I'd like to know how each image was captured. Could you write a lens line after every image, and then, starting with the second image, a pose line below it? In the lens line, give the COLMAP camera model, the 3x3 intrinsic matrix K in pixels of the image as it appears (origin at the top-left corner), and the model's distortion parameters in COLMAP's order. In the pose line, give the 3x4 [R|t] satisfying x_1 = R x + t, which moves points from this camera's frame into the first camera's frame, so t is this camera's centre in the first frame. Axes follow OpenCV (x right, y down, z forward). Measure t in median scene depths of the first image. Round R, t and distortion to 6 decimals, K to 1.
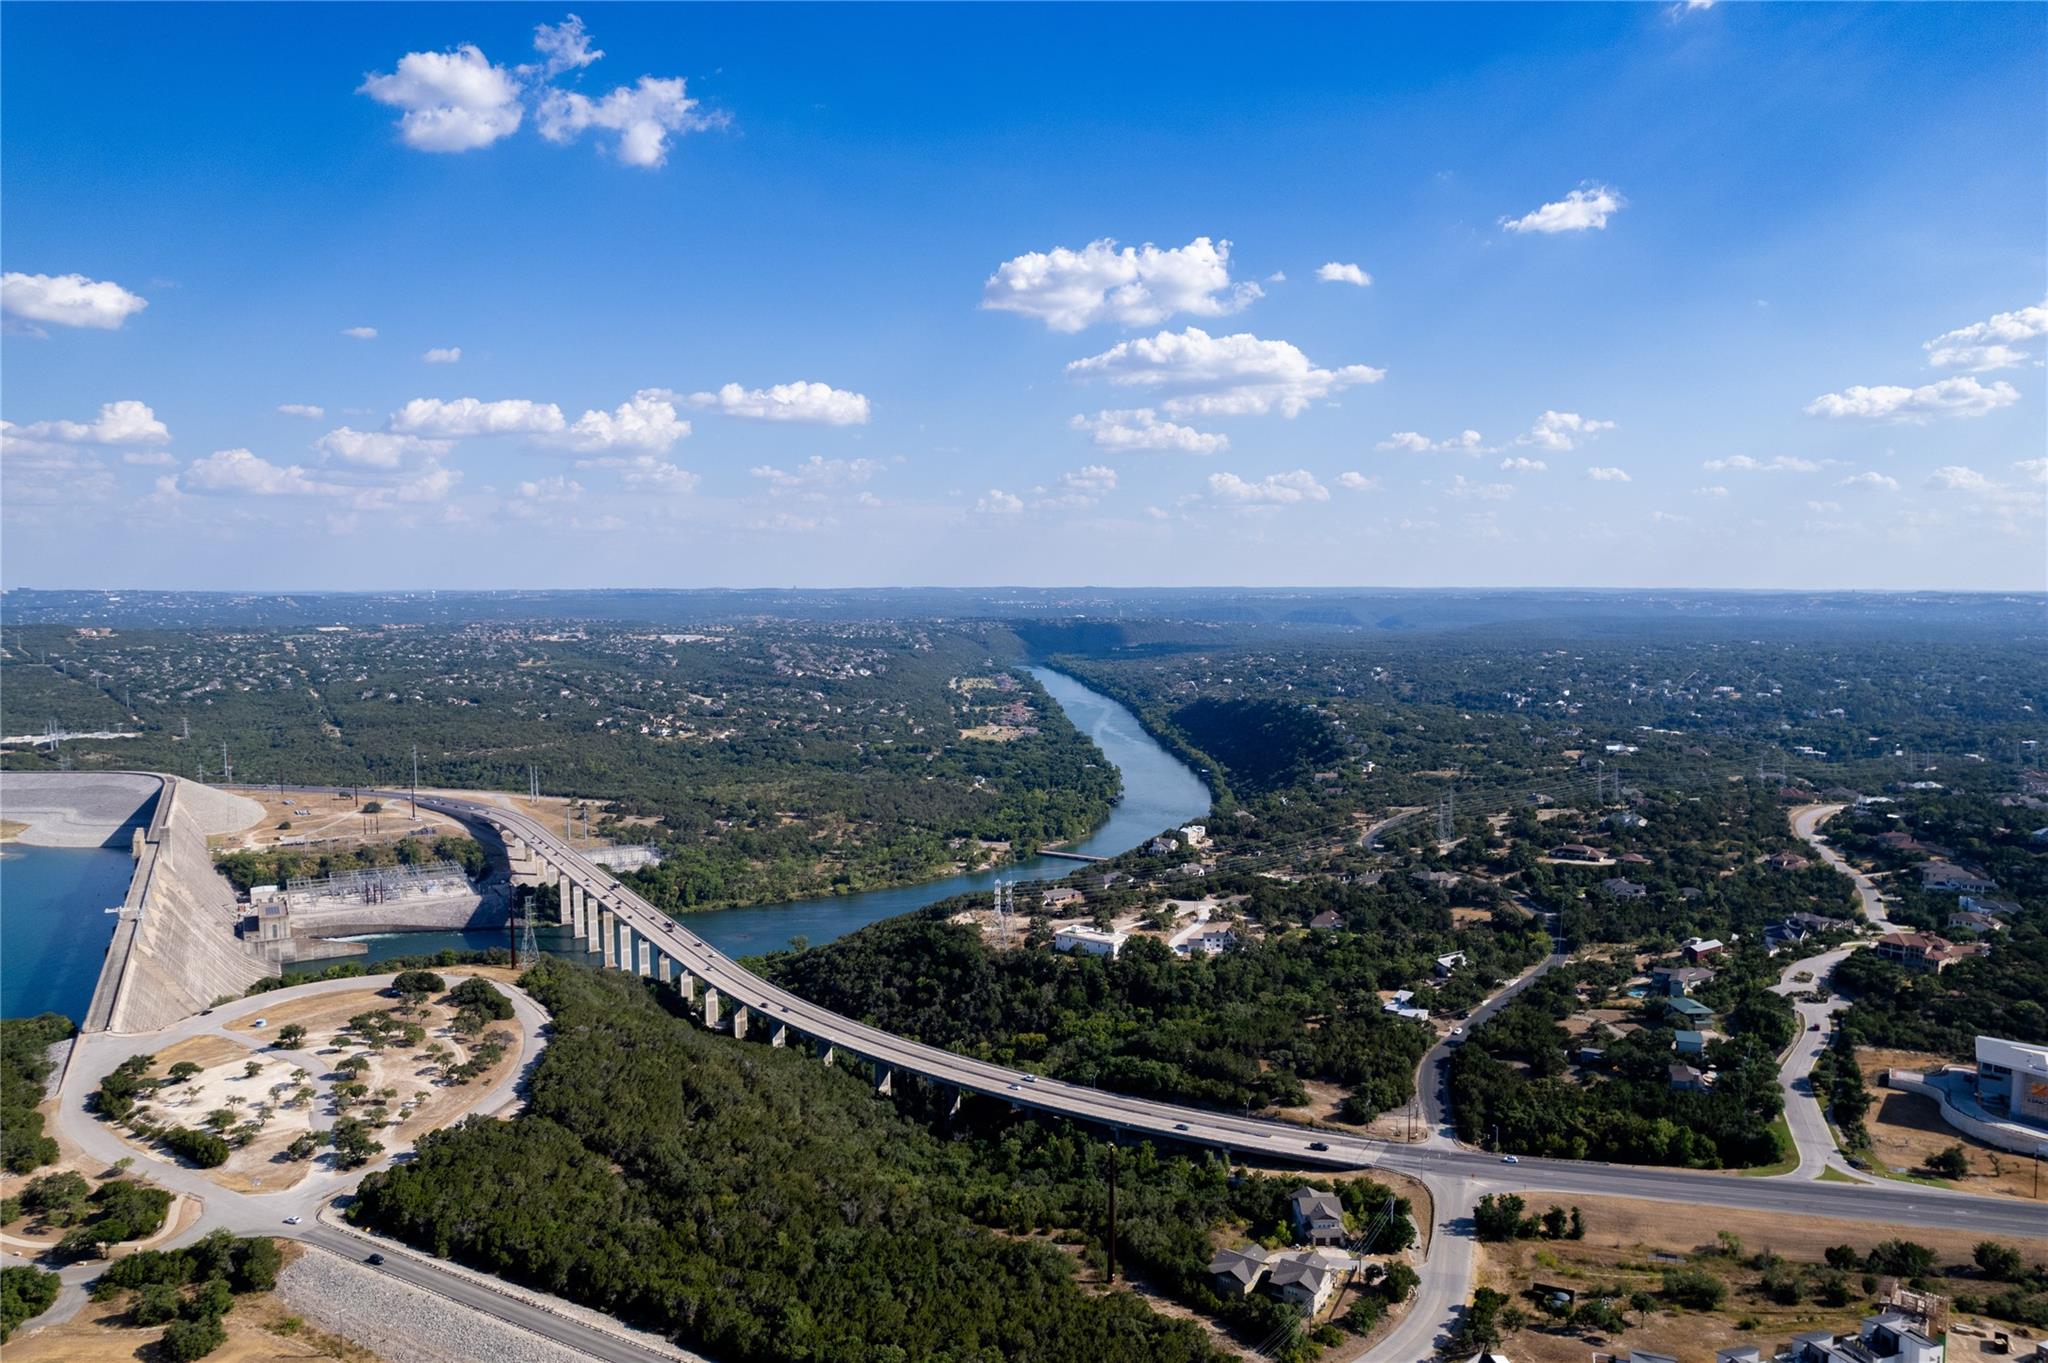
lens RADIAL K [[1338.2, 0, 1037.0], [0, 1338.2, 692.7], [0, 0, 1]] dist [-0.080225, 0.092073]
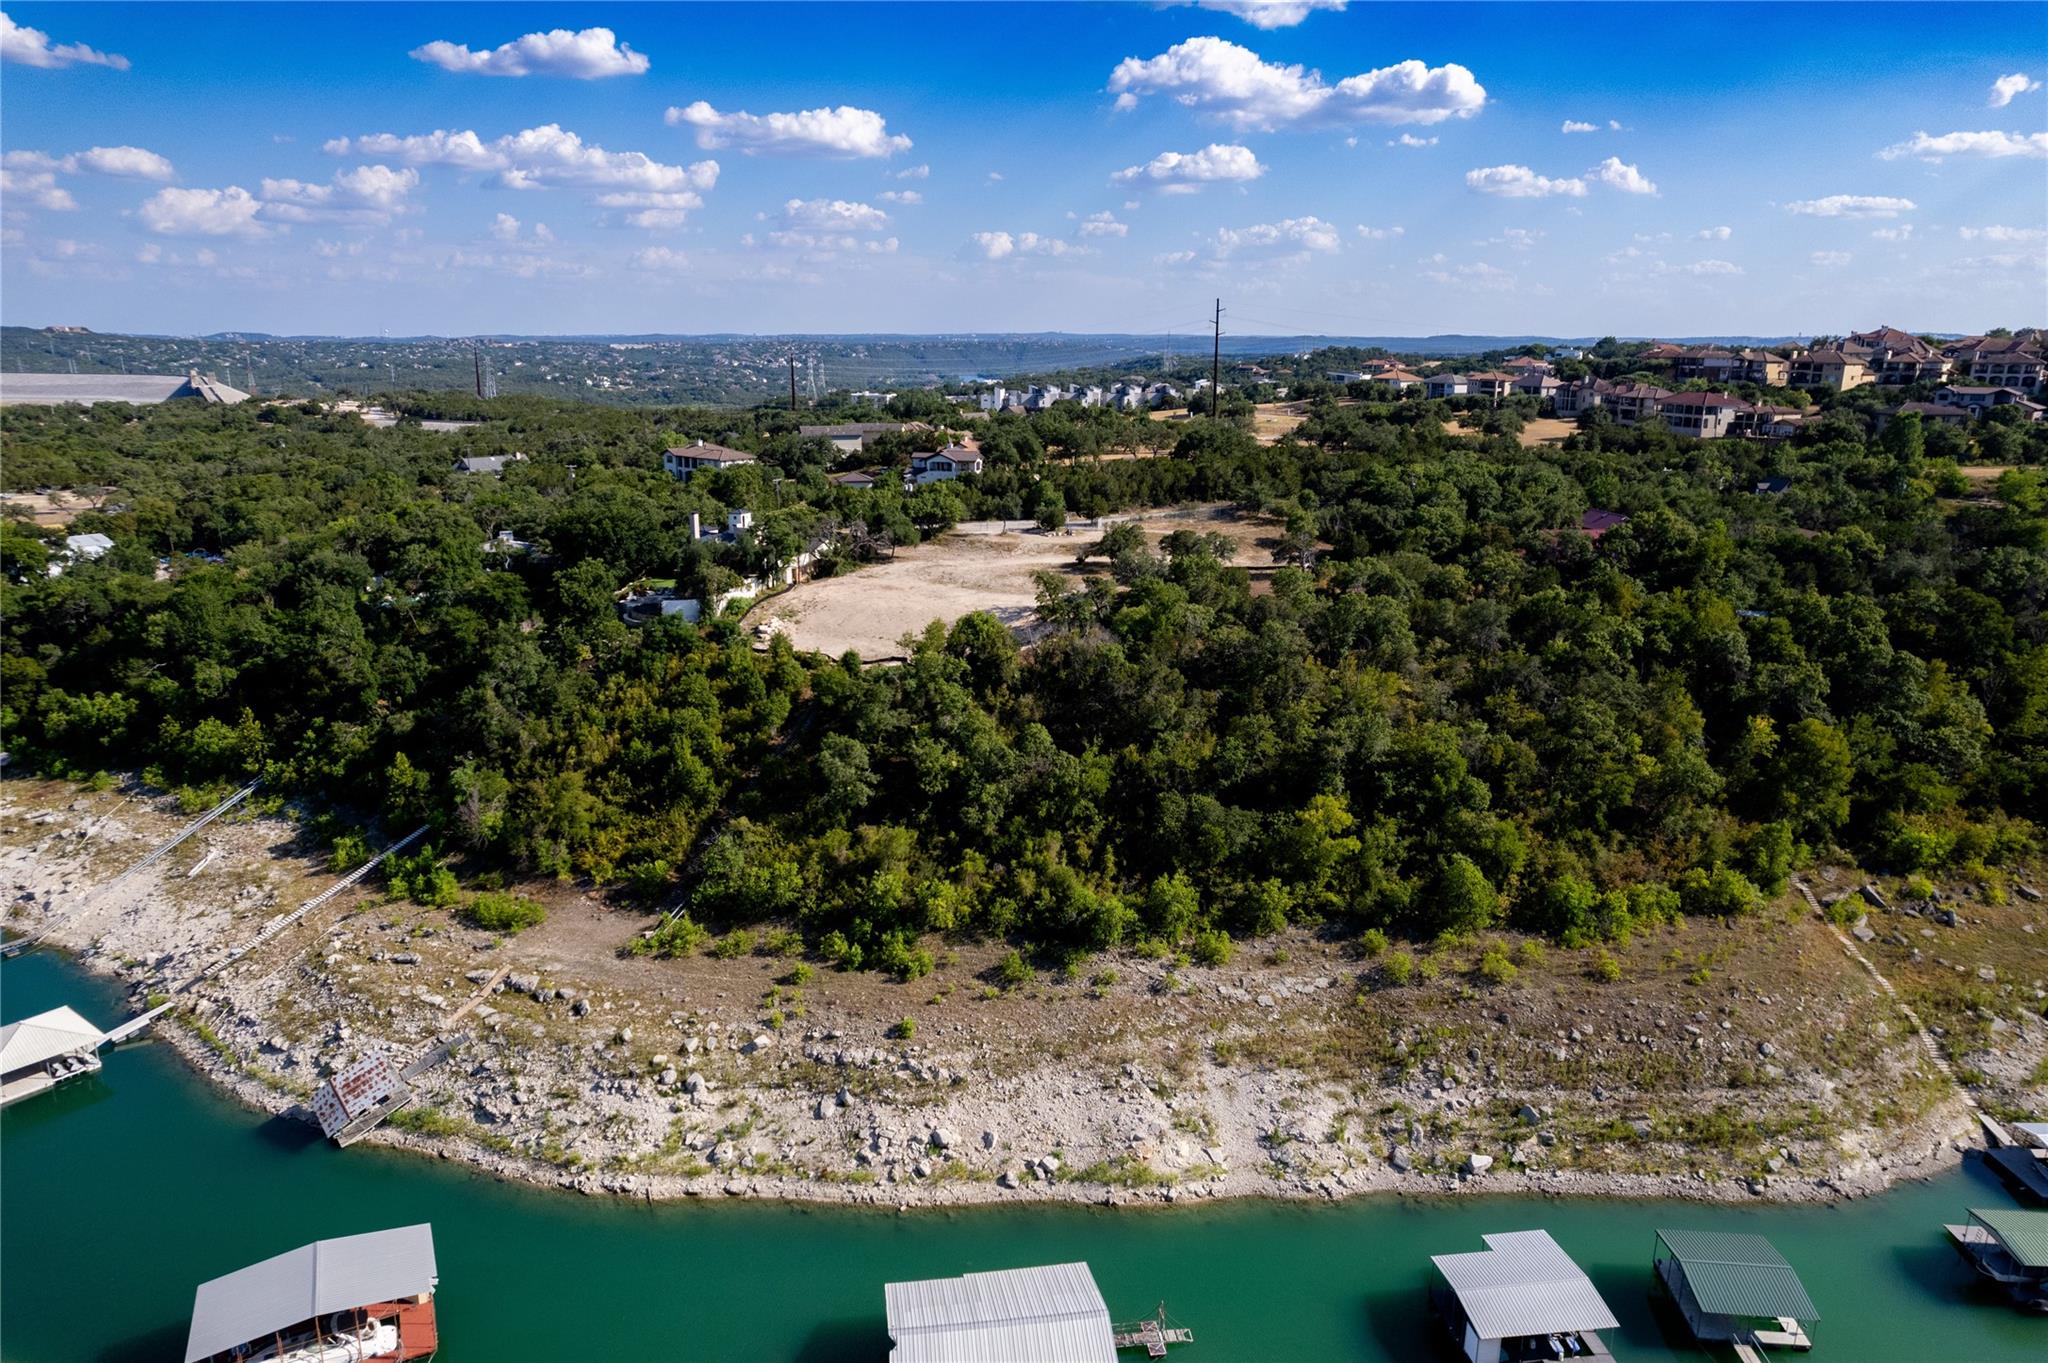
lens RADIAL K [[1348.3, 0, 1036.5], [0, 1348.3, 691.9], [0, 0, 1]] dist [-0.088154, 0.101241]
pose [[0.999832, -0.002804, 0.018128, 0.071078], [-0.000367, 0.984996, 0.172574, 0.092525], [-0.018340, -0.172552, 0.984830, -0.189360]]
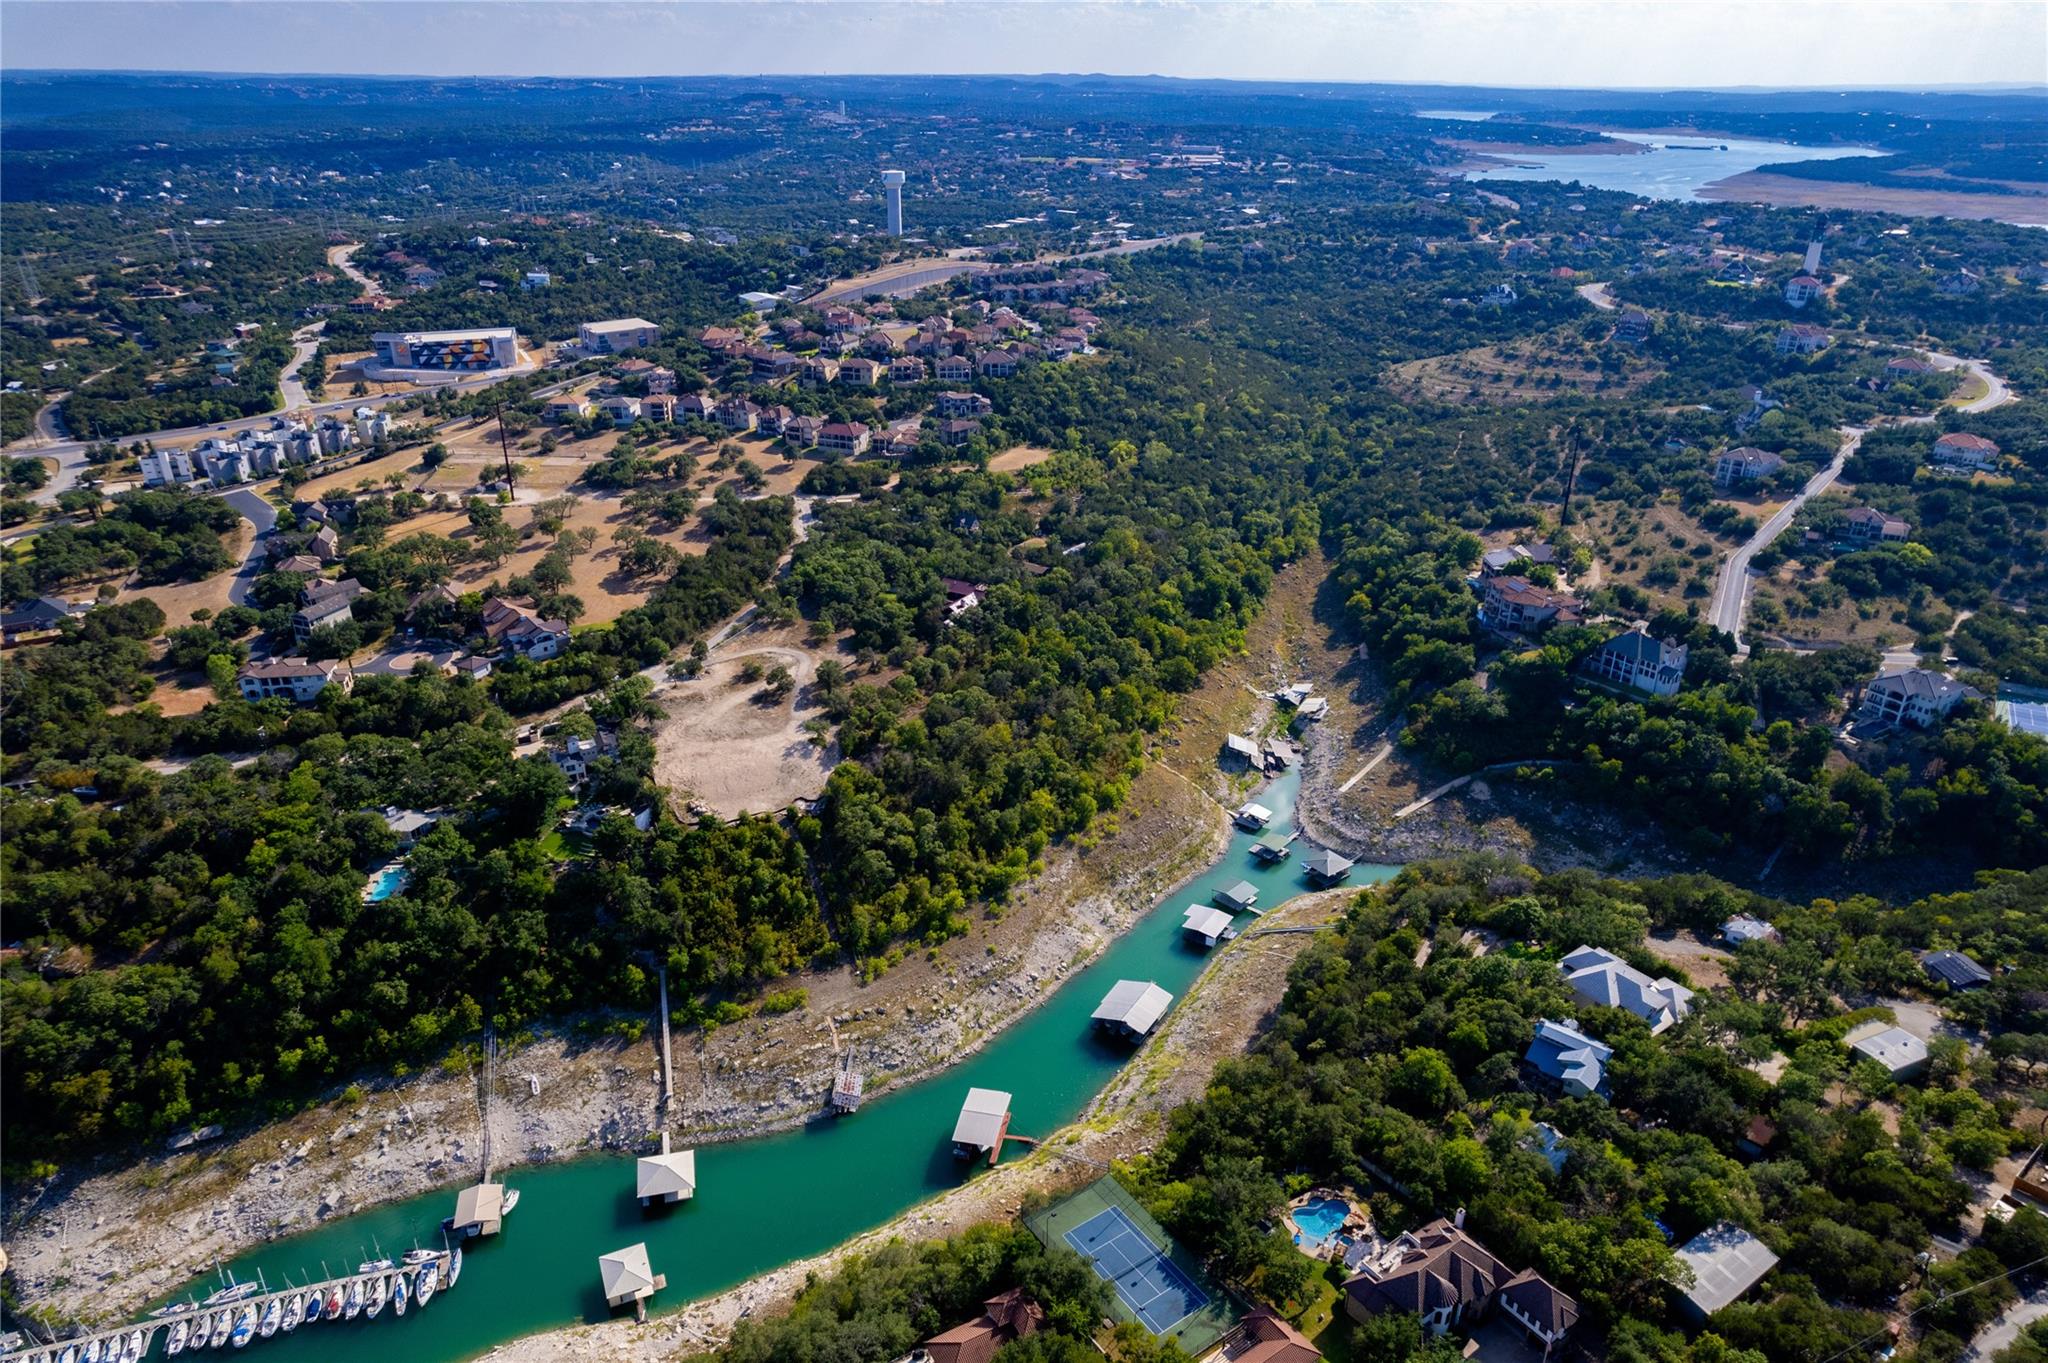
lens RADIAL K [[1338.2, 0, 1037.0], [0, 1338.2, 692.7], [0, 0, 1]] dist [-0.080225, 0.092073]
pose [[0.612937, -0.335279, 0.715470, -0.052047], [0.061665, 0.923043, 0.379722, 0.020933], [-0.787722, -0.188626, 0.586442, -0.225716]]
